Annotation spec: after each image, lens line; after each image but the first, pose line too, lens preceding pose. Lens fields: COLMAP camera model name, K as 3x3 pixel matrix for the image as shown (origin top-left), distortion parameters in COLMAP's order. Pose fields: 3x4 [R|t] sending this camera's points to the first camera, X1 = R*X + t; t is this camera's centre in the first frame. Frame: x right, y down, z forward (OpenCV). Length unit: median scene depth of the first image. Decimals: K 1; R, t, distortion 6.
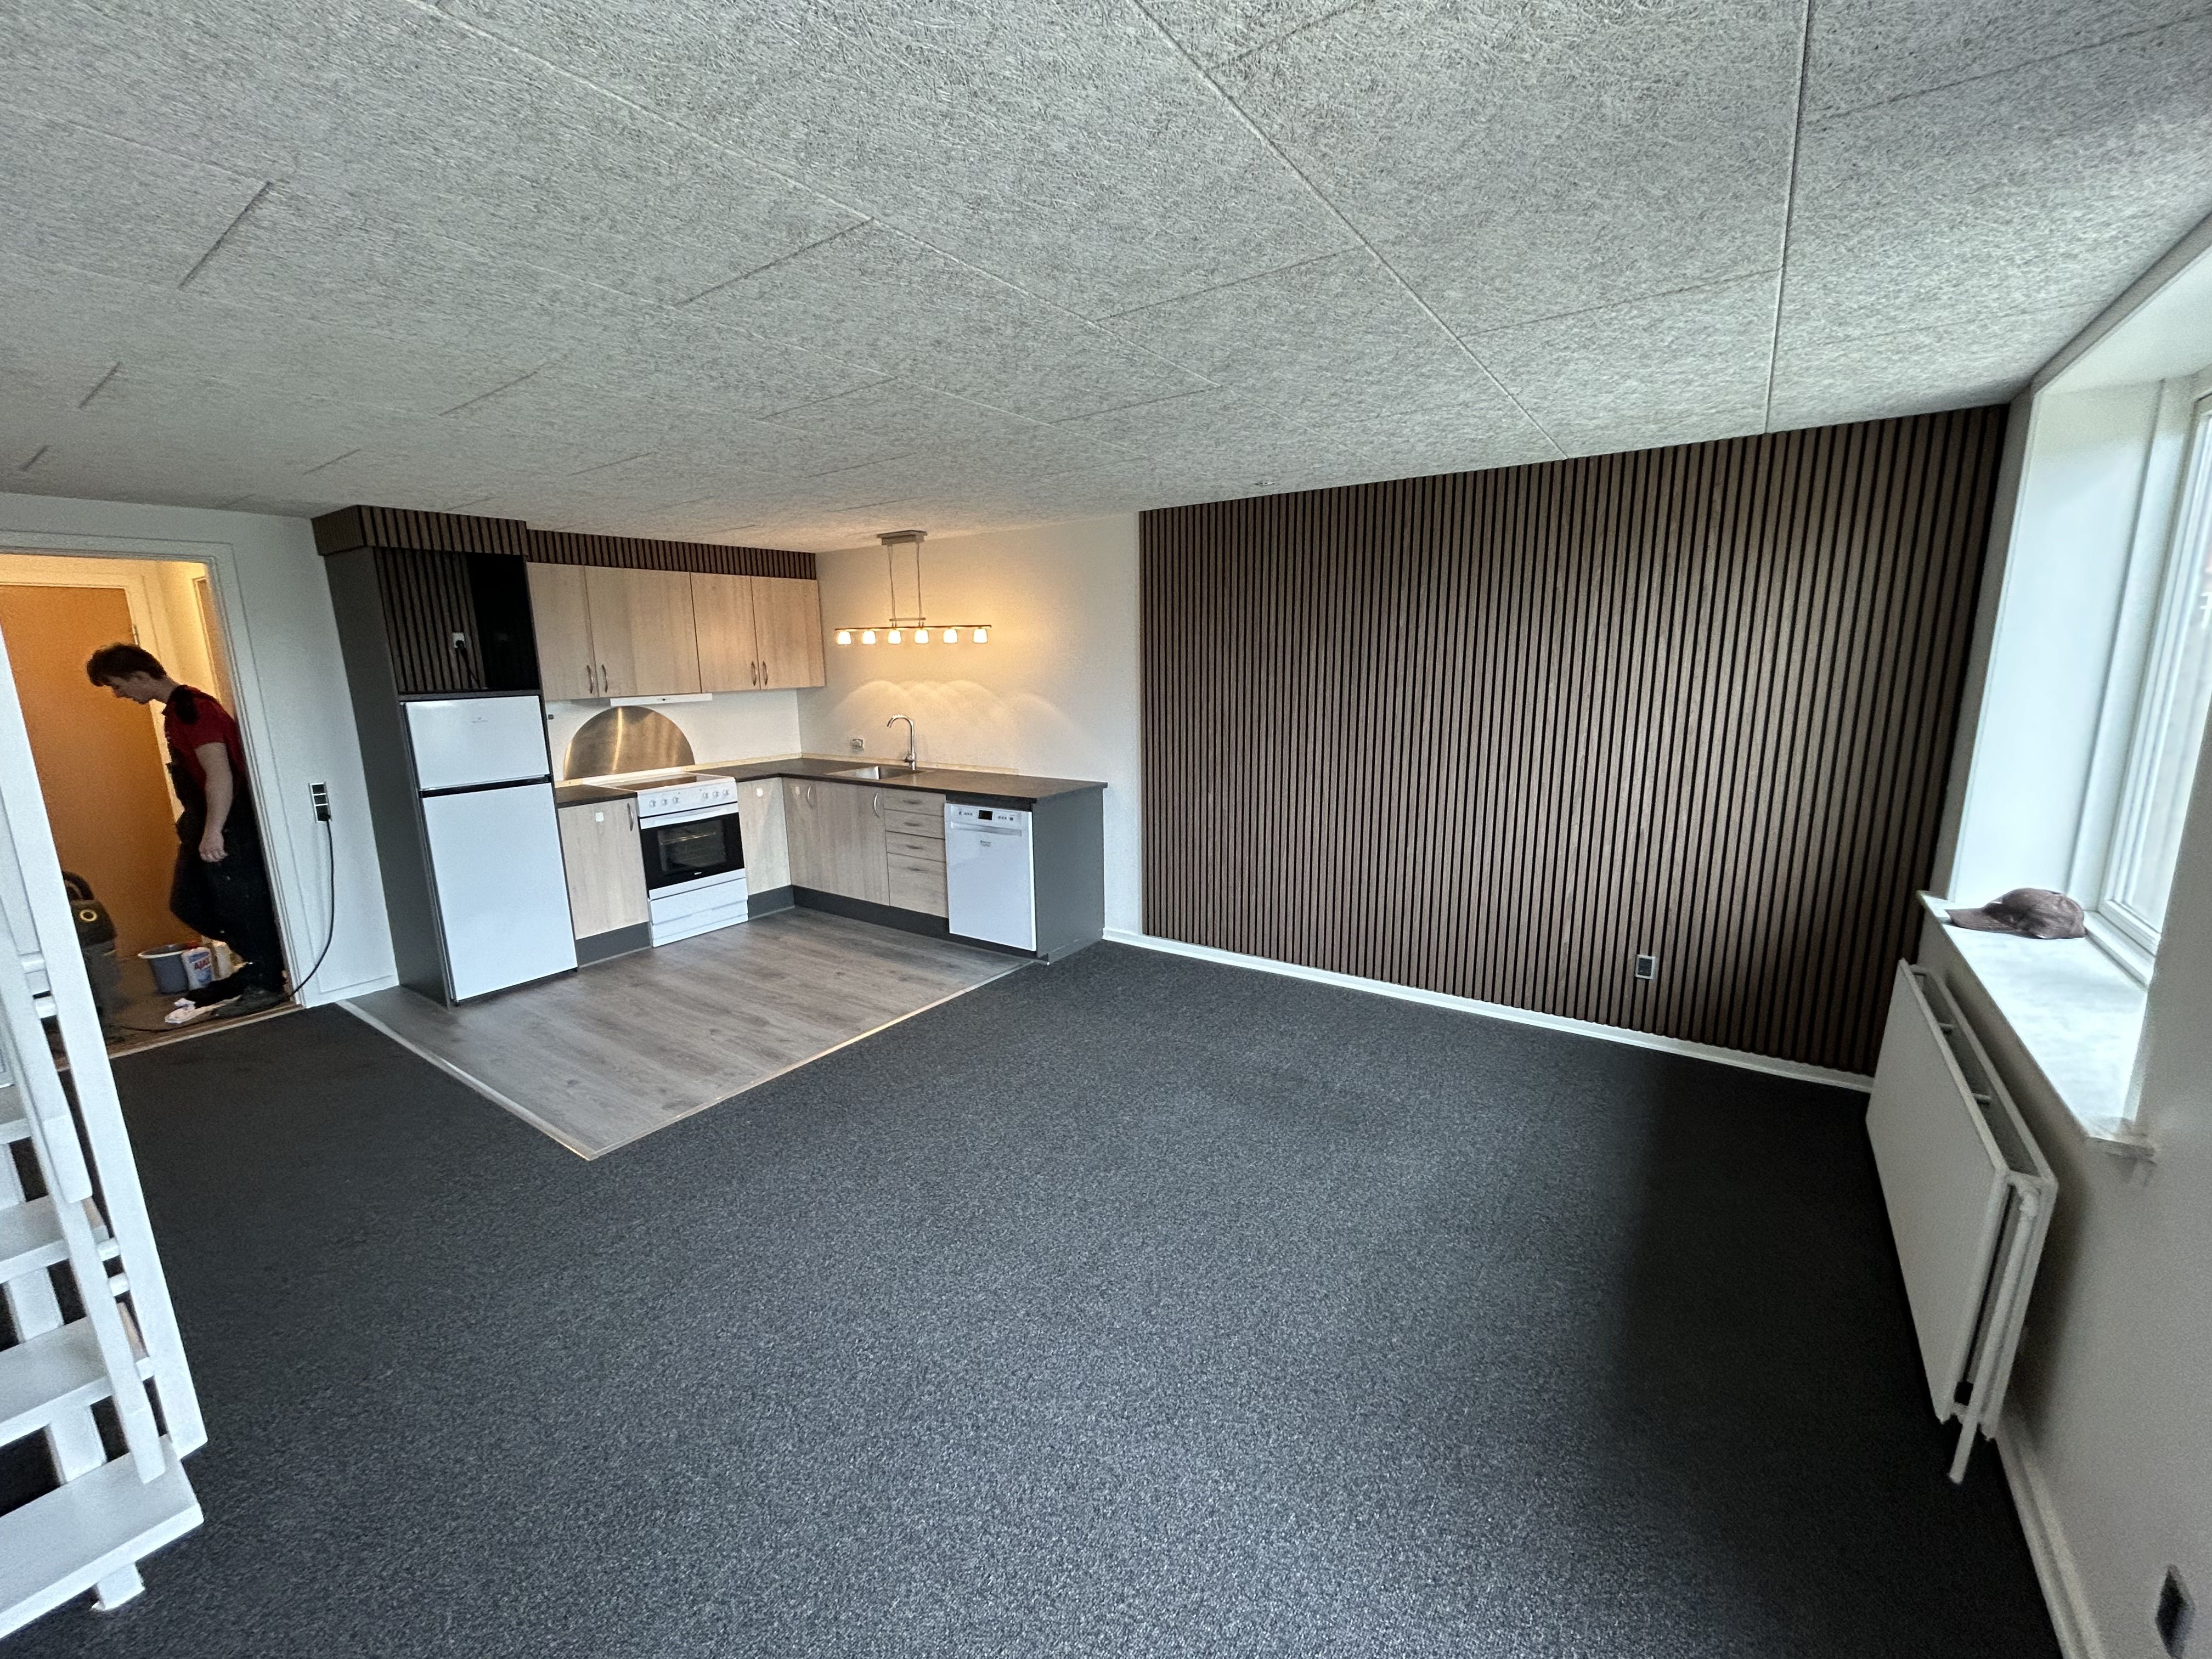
lens RADIAL K [[893.1, 0, 1102.4], [0, 893.1, 824.8], [0, 0, 1]] dist [-0.000271, -0.000451]
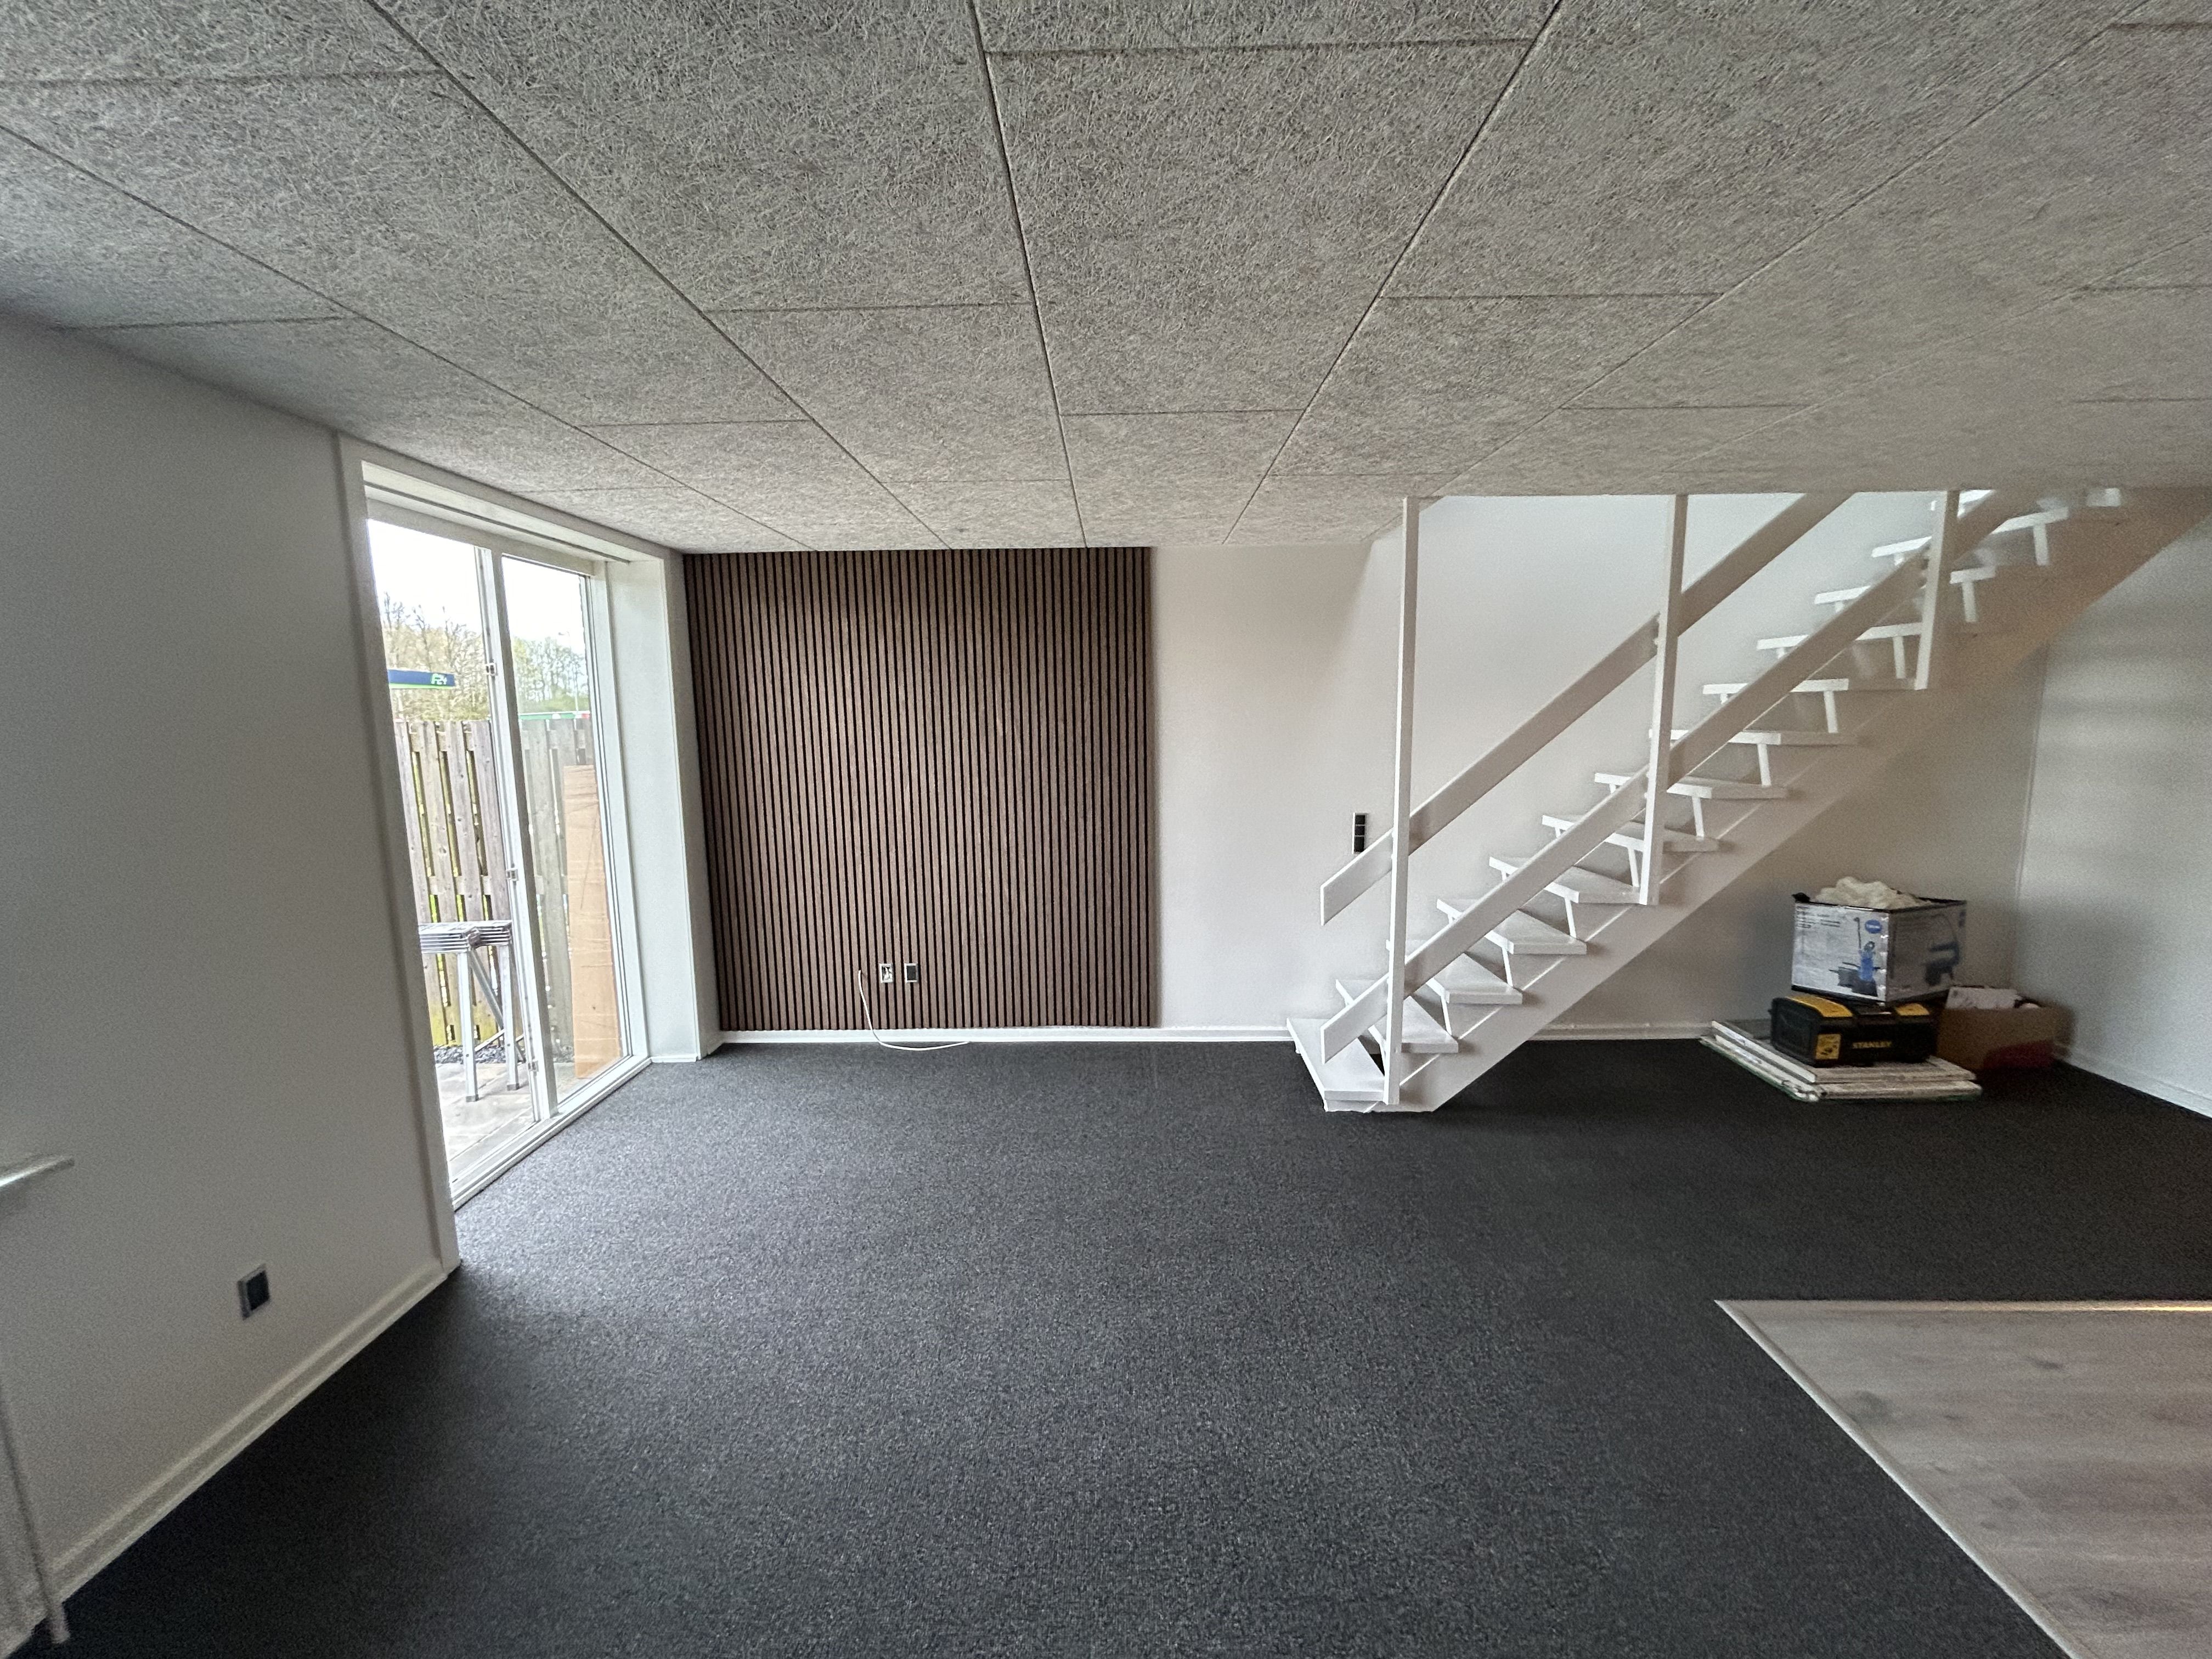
lens RADIAL K [[893.1, 0, 1102.4], [0, 893.1, 824.8], [0, 0, 1]] dist [-0.000271, -0.000451]
pose [[-0.827690, 0.104635, -0.551345, 0.164644], [-0.076096, 0.952463, 0.294996, -0.134183], [0.556003, 0.286120, -0.780382, 0.691057]]
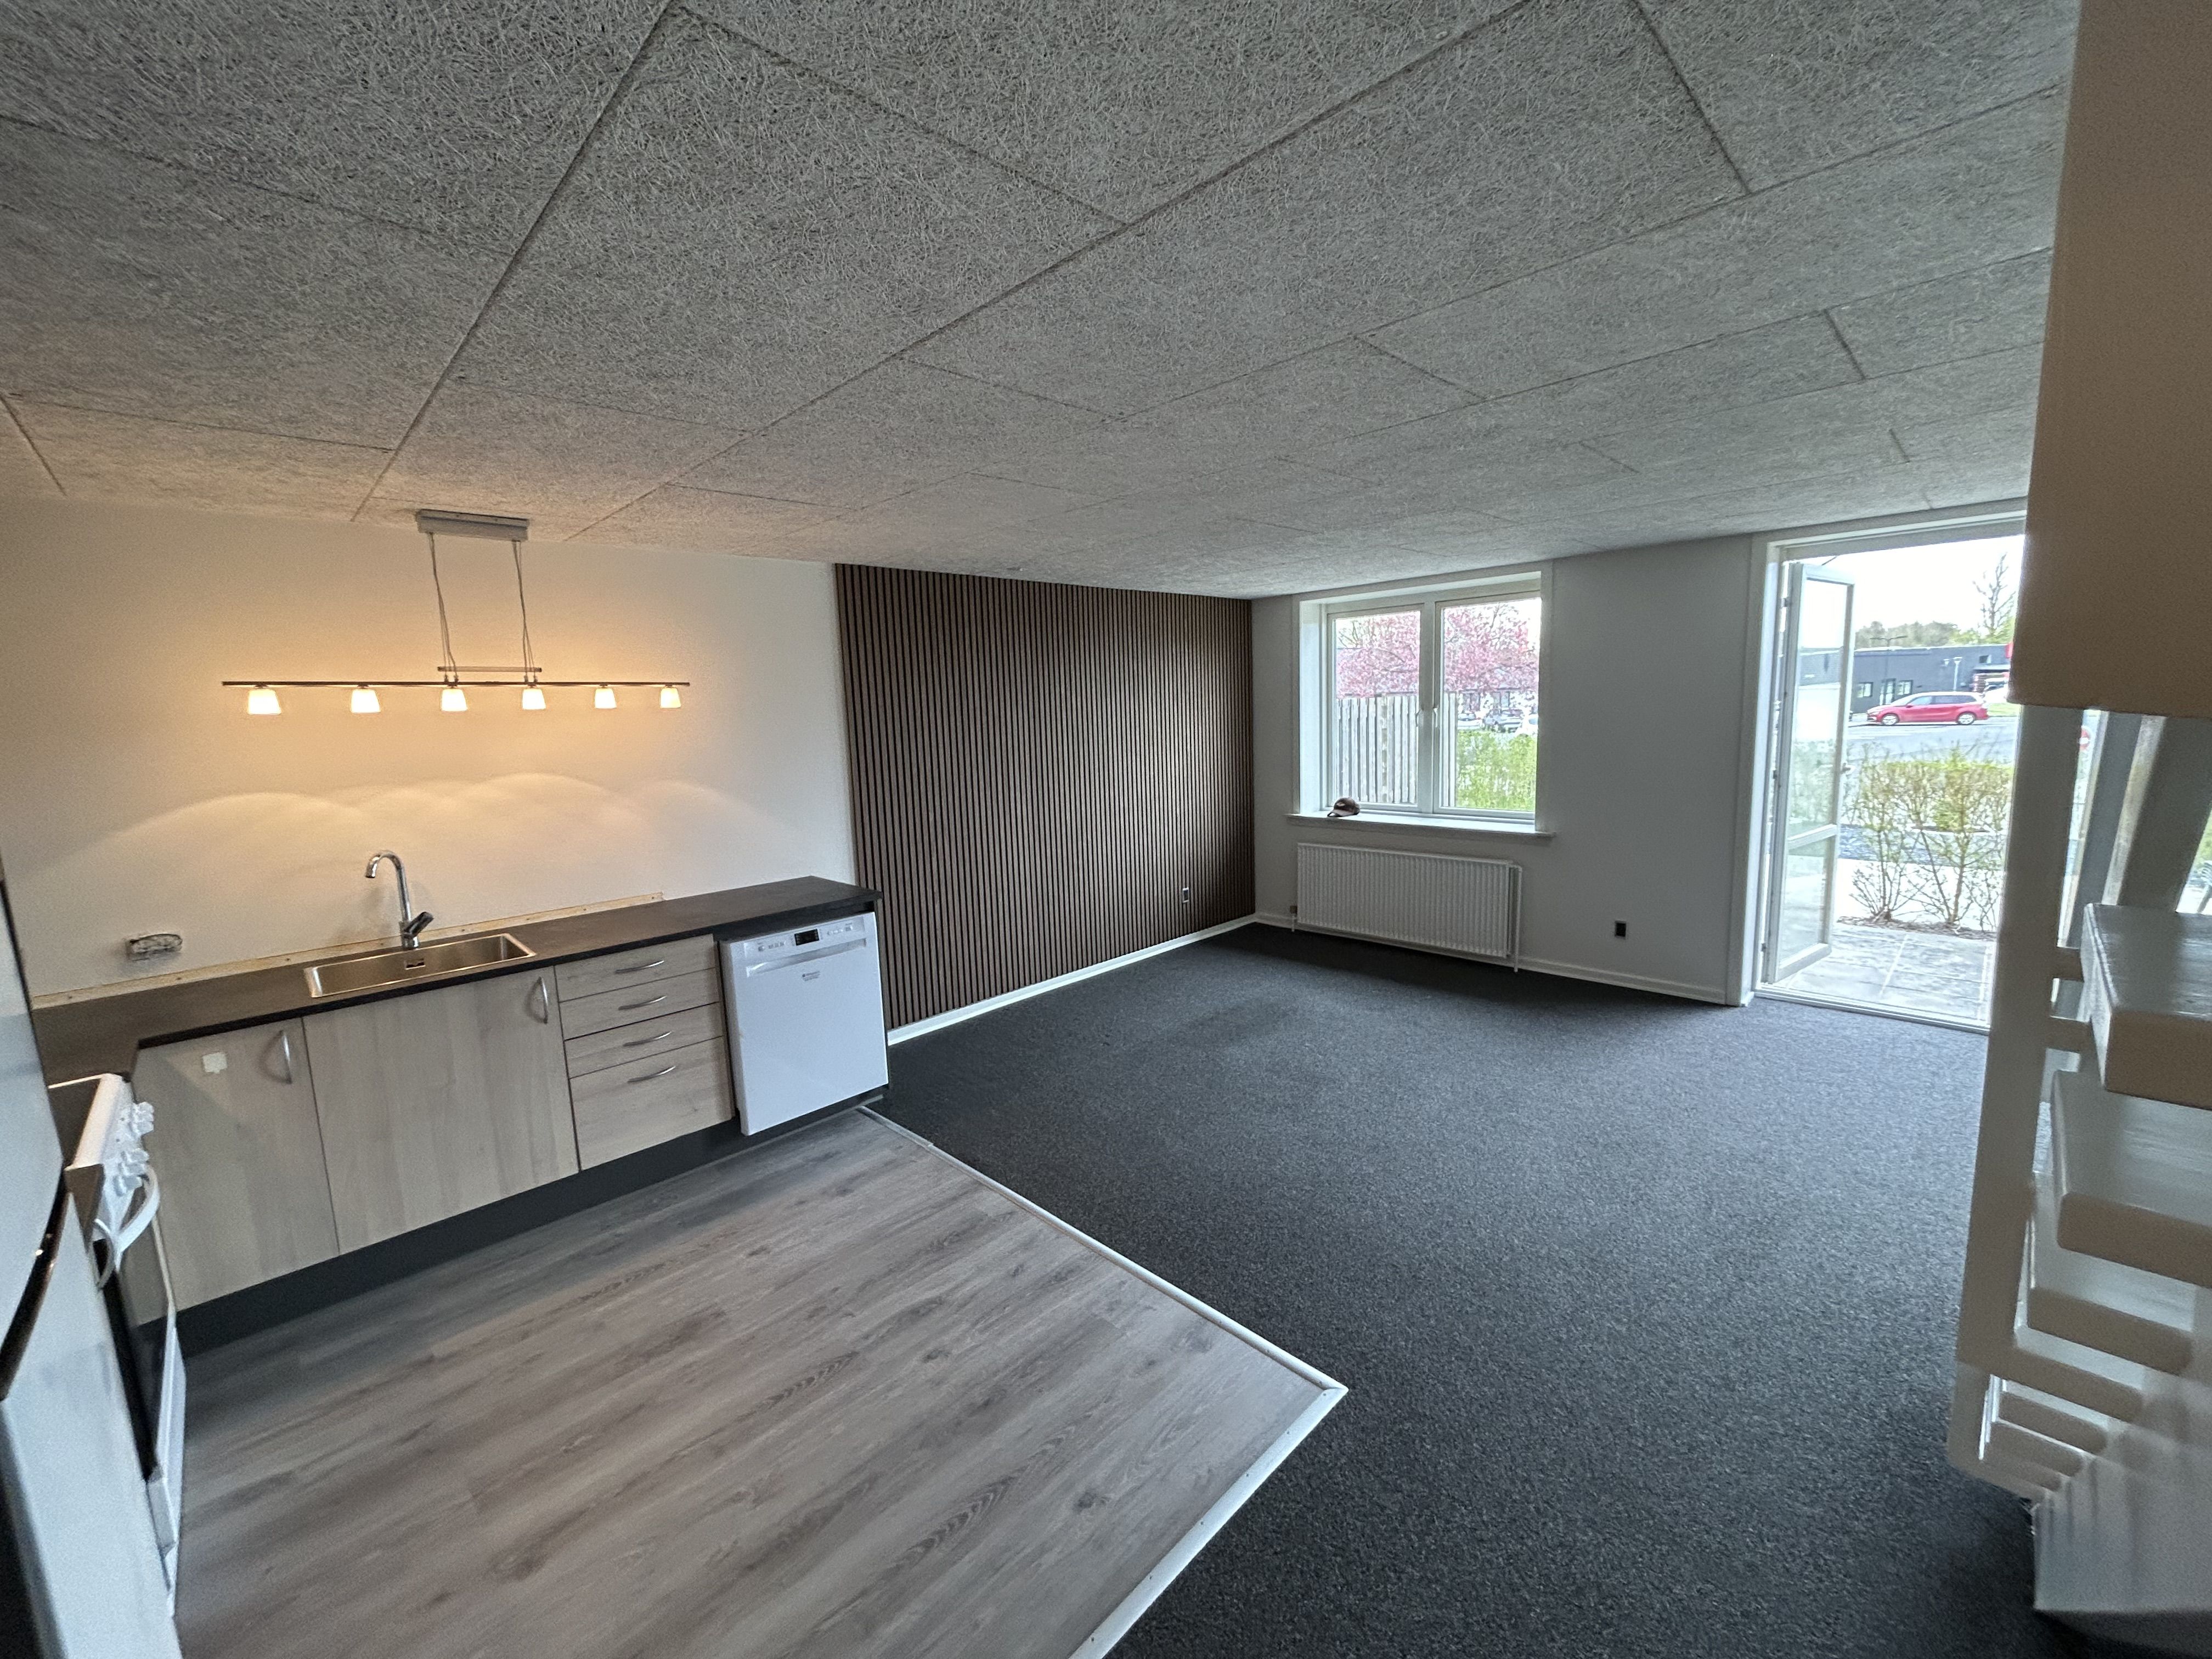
lens RADIAL K [[893.1, 0, 1102.4], [0, 893.1, 824.8], [0, 0, 1]] dist [-0.000271, -0.000451]
pose [[0.177590, -0.122890, 0.976401, -0.727576], [0.219594, 0.972105, 0.082409, -0.099015], [-0.959292, 0.199777, 0.199622, 0.550271]]
